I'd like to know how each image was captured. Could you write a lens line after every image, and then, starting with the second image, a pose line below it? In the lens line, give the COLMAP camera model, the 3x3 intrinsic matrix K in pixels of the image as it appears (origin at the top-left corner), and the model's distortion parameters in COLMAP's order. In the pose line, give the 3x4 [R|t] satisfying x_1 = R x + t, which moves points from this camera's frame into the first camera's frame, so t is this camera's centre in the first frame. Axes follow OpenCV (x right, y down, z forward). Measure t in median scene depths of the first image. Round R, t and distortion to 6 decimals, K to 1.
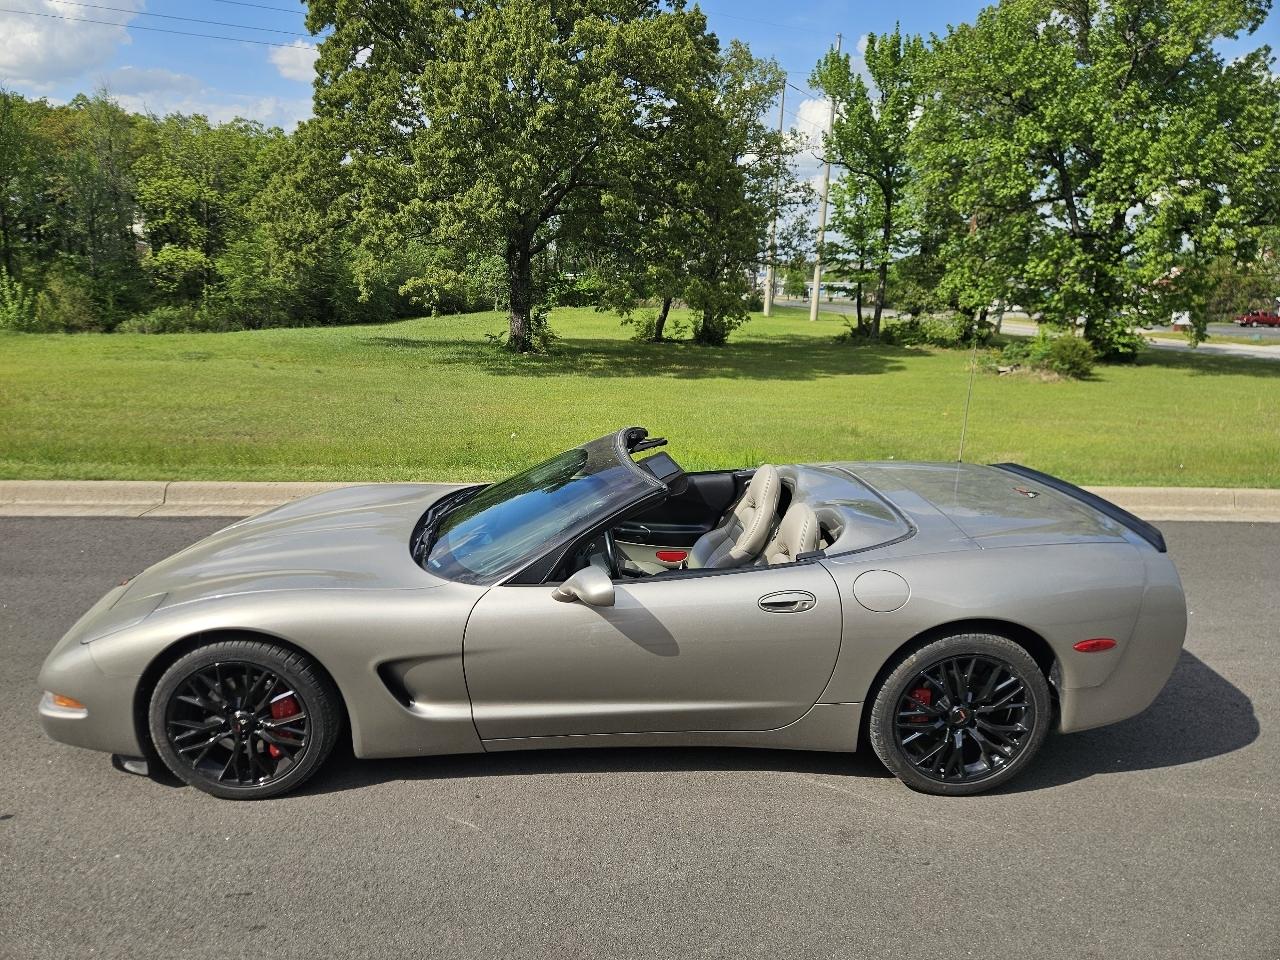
lens RADIAL K [[859.2, 0, 623.8], [0, 859.2, 481.7], [0, 0, 1]] dist [0.085013, -0.069174]
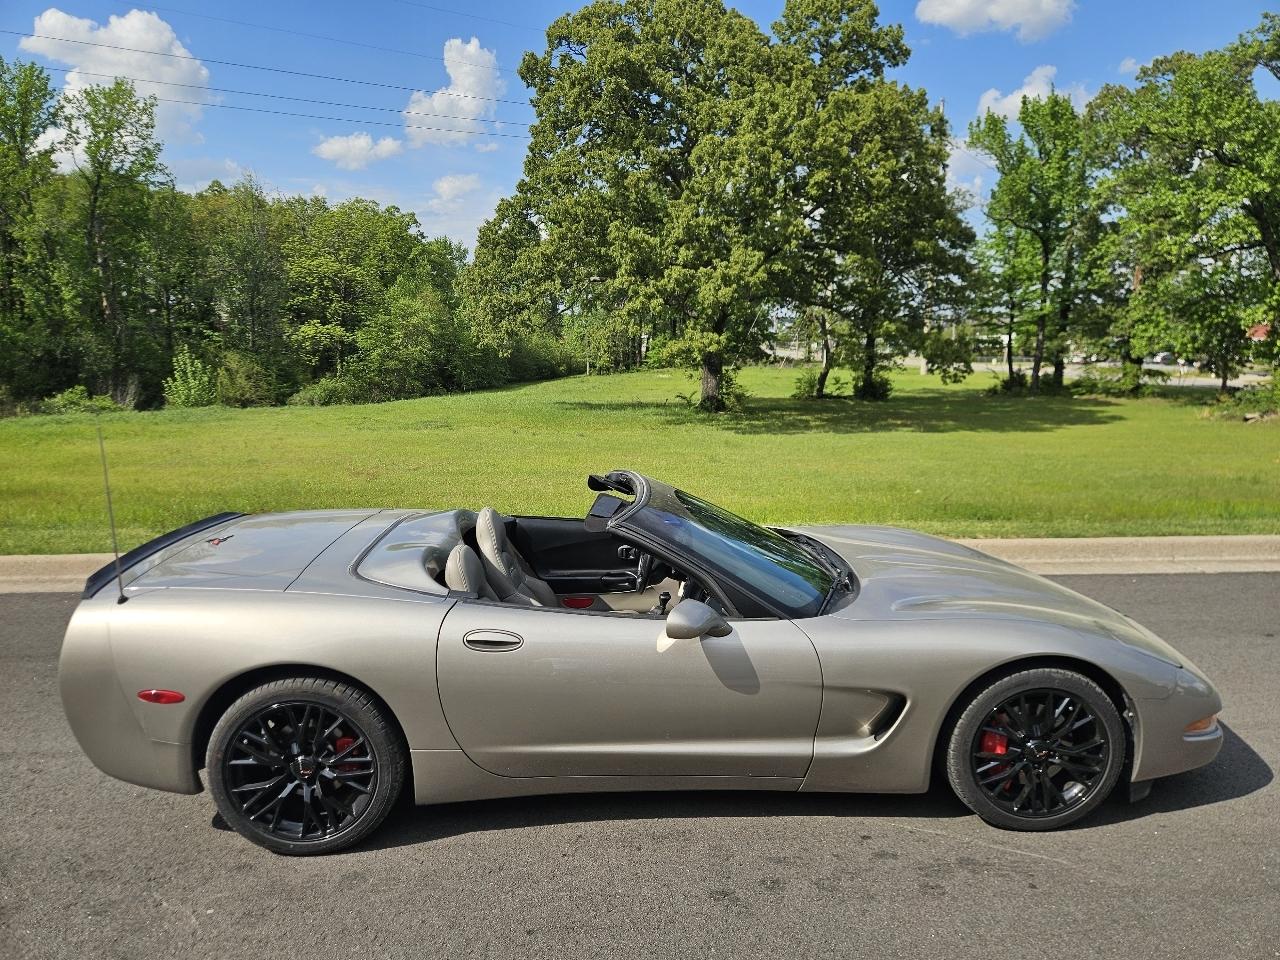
lens RADIAL K [[861.1, 0, 630.9], [0, 861.1, 476.7], [0, 0, 1]] dist [0.083040, -0.069593]
pose [[0.999443, -0.023474, -0.023739, -0.211276], [0.021627, 0.996929, -0.075265, -0.001232], [0.025433, 0.074710, 0.996881, -0.000574]]
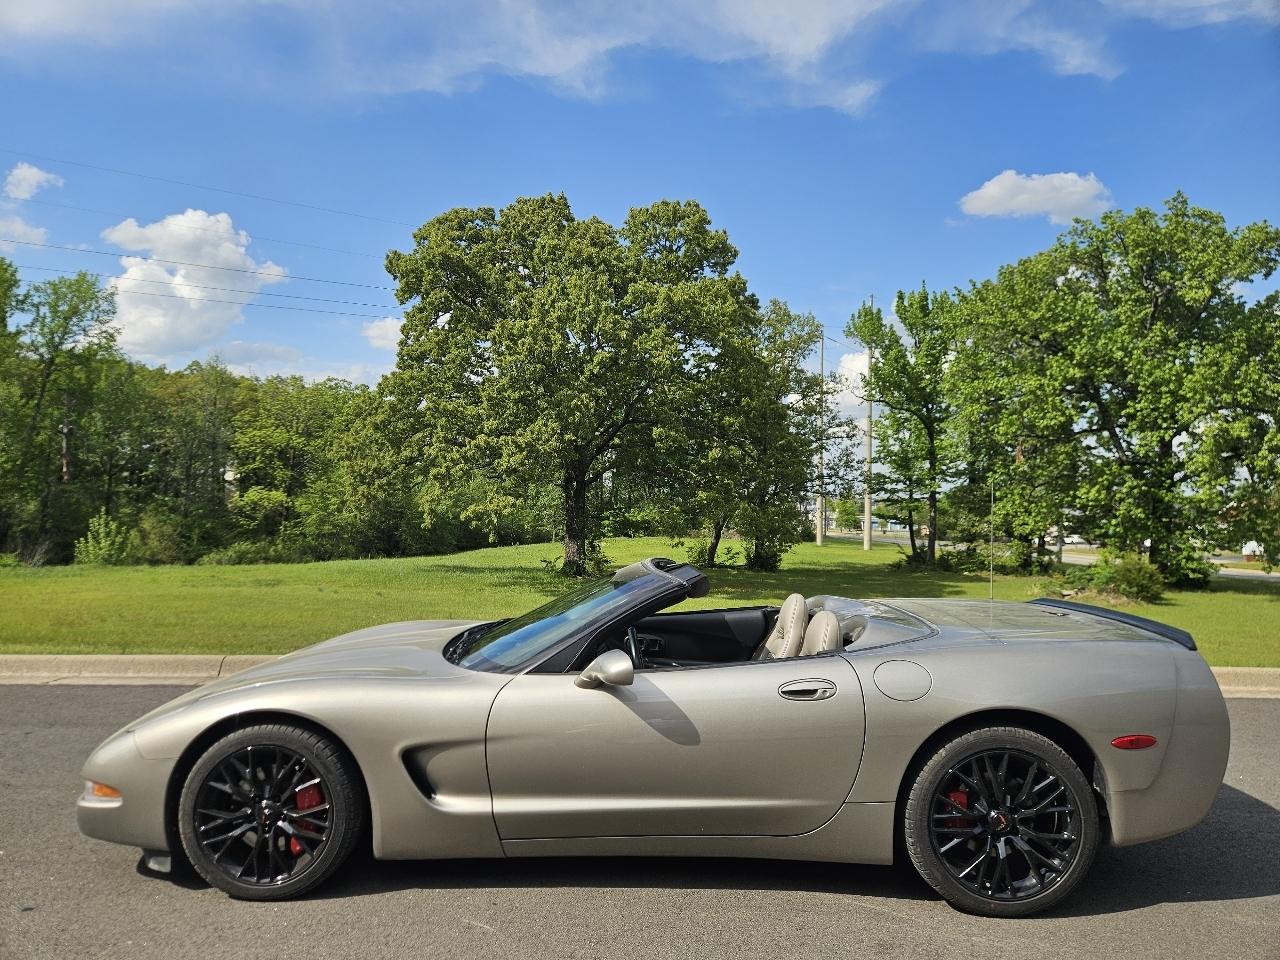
lens RADIAL K [[857.8, 0, 620.5], [0, 857.8, 478.5], [0, 0, 1]] dist [0.088900, -0.073862]
pose [[0.997740, -0.012522, -0.066019, 0.003036], [-0.005792, 0.962800, -0.270153, 0.012734], [0.066946, 0.269924, 0.960551, -0.003386]]
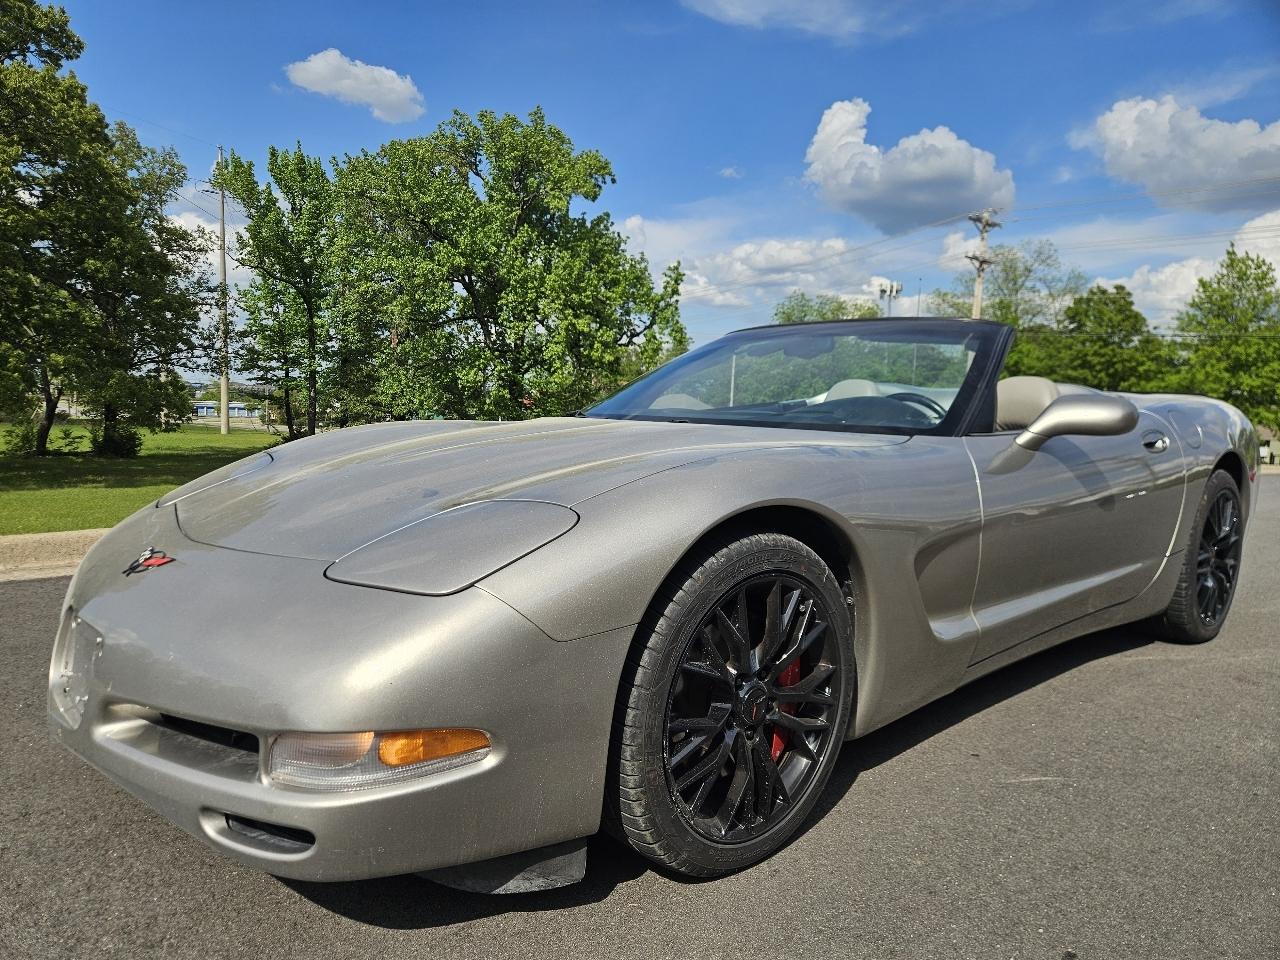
lens RADIAL K [[857.6, 0, 627.2], [0, 857.6, 489.4], [0, 0, 1]] dist [0.071222, -0.058601]
pose [[0.780356, -0.061230, 0.622331, -0.058709], [0.140195, 0.986993, -0.078685, 0.013150], [-0.609418, 0.148649, 0.778789, 0.045833]]
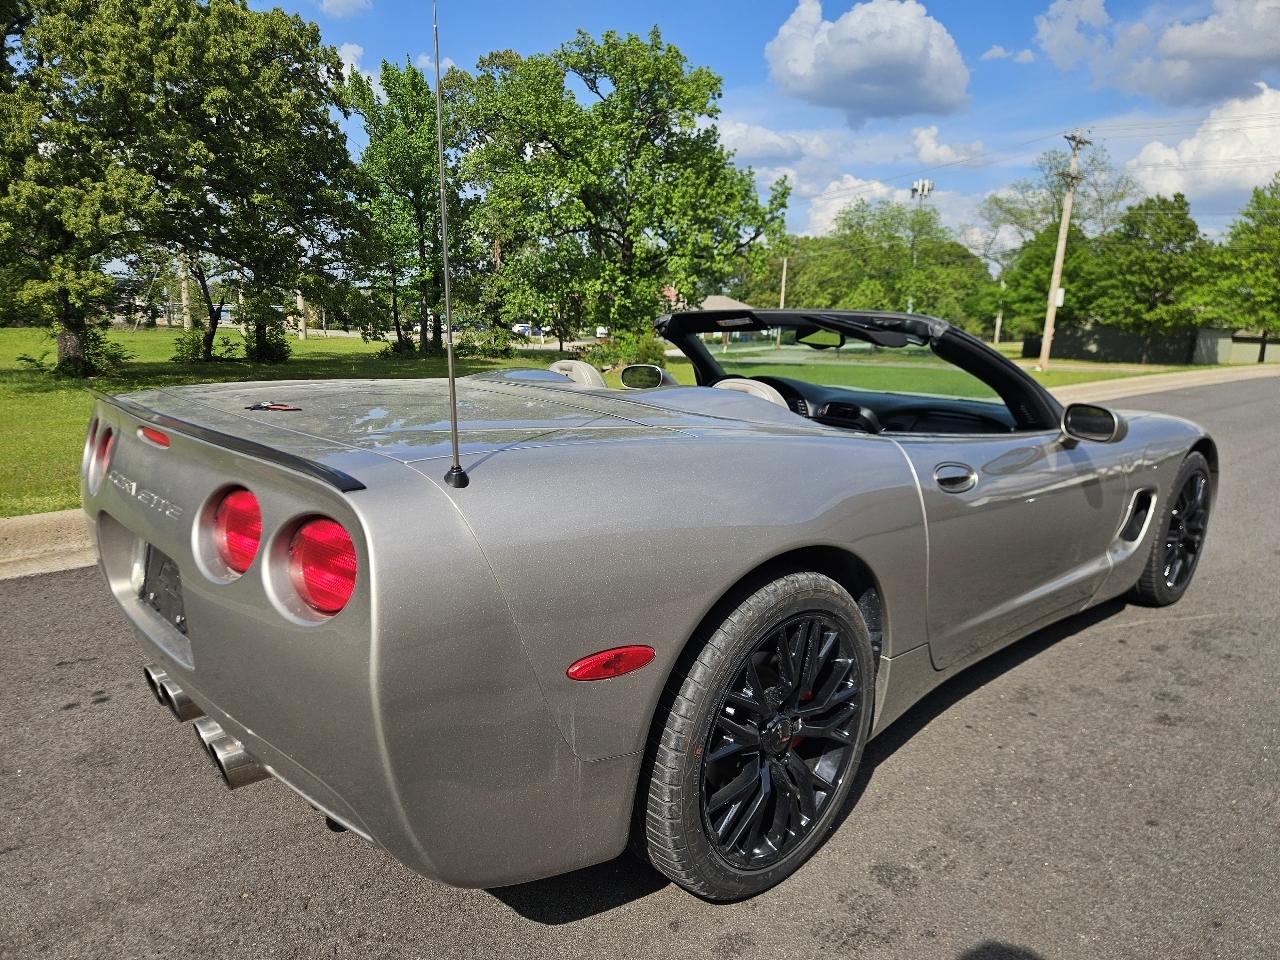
lens RADIAL K [[857.2, 0, 636.8], [0, 857.2, 488.5], [0, 0, 1]] dist [0.078142, -0.069843]
pose [[0.767321, -0.136581, 0.626549, -0.268317], [0.148377, 0.988355, 0.033737, 0.002212], [-0.623861, 0.067078, 0.778652, 0.048791]]
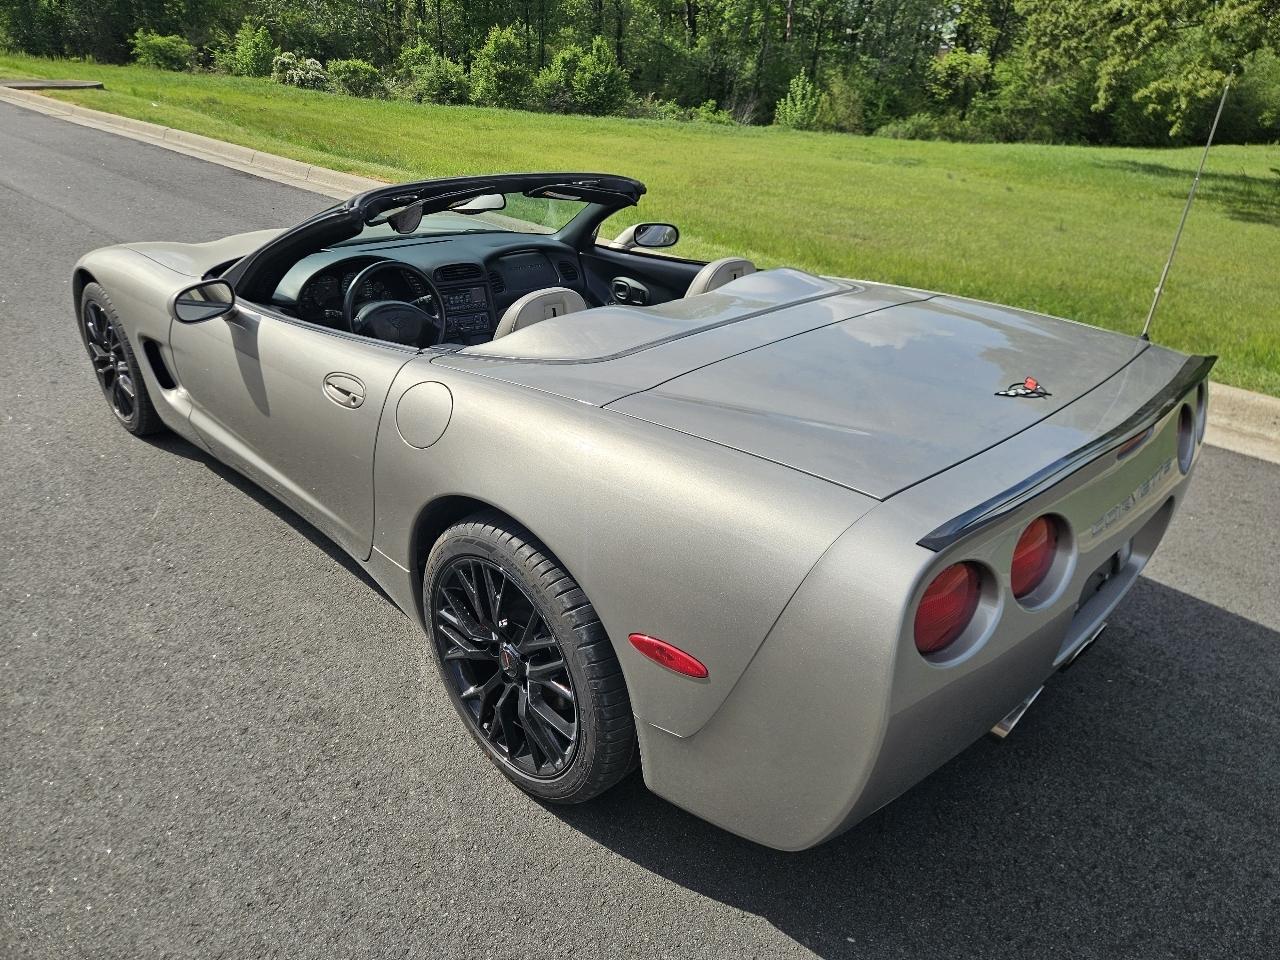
lens RADIAL K [[861.3, 0, 625.8], [0, 861.3, 473.3], [0, 0, 1]] dist [0.069178, -0.055485]
pose [[0.675376, 0.333313, -0.657852, 0.060057], [-0.209981, 0.942025, 0.261721, -0.001801], [0.706948, -0.038624, 0.706210, 0.049272]]
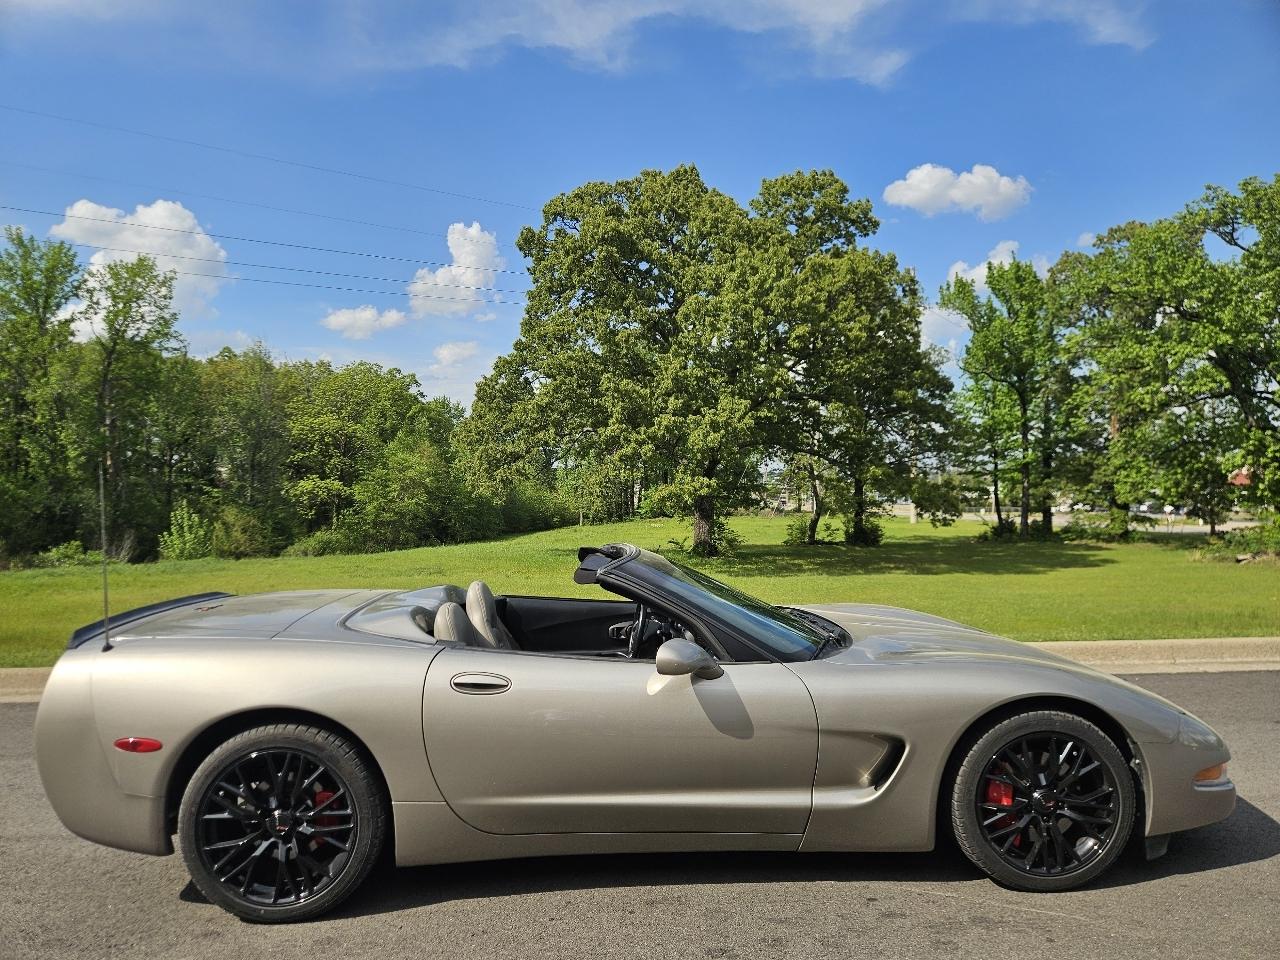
lens RADIAL K [[859.2, 0, 623.8], [0, 859.2, 481.7], [0, 0, 1]] dist [0.085013, -0.069174]
pose [[0.999149, -0.036685, -0.018836, -0.211119], [0.030968, 0.969097, -0.244730, 0.008295], [0.027232, 0.243938, 0.969408, -0.000416]]
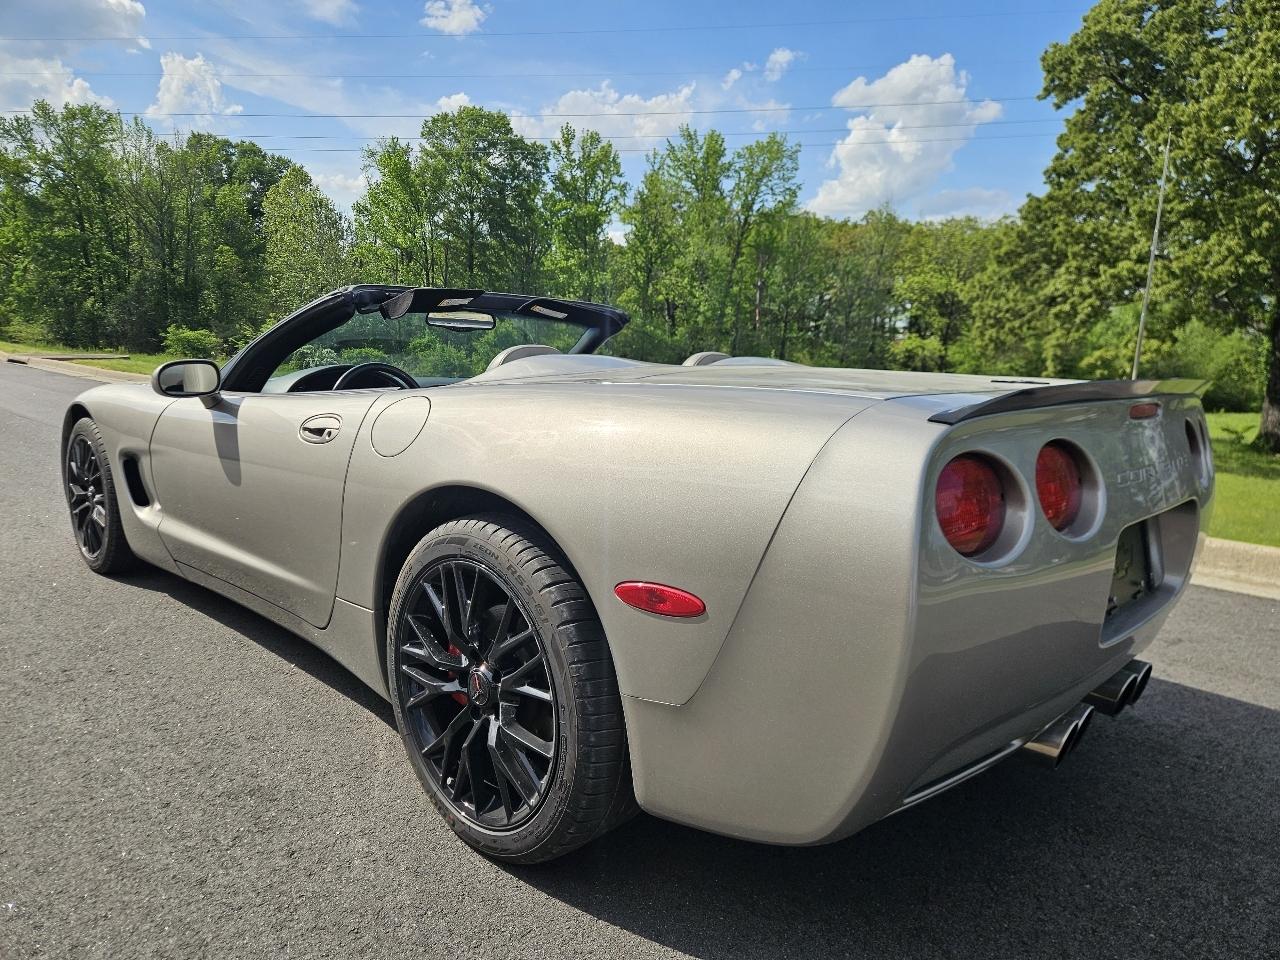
lens RADIAL K [[862.6, 0, 616.7], [0, 862.6, 478.4], [0, 0, 1]] dist [0.075068, -0.065694]
pose [[0.679216, 0.119028, -0.724222, 0.061409], [-0.200391, 0.979344, -0.026980, 0.011037], [0.706051, 0.163453, 0.689039, 0.051985]]
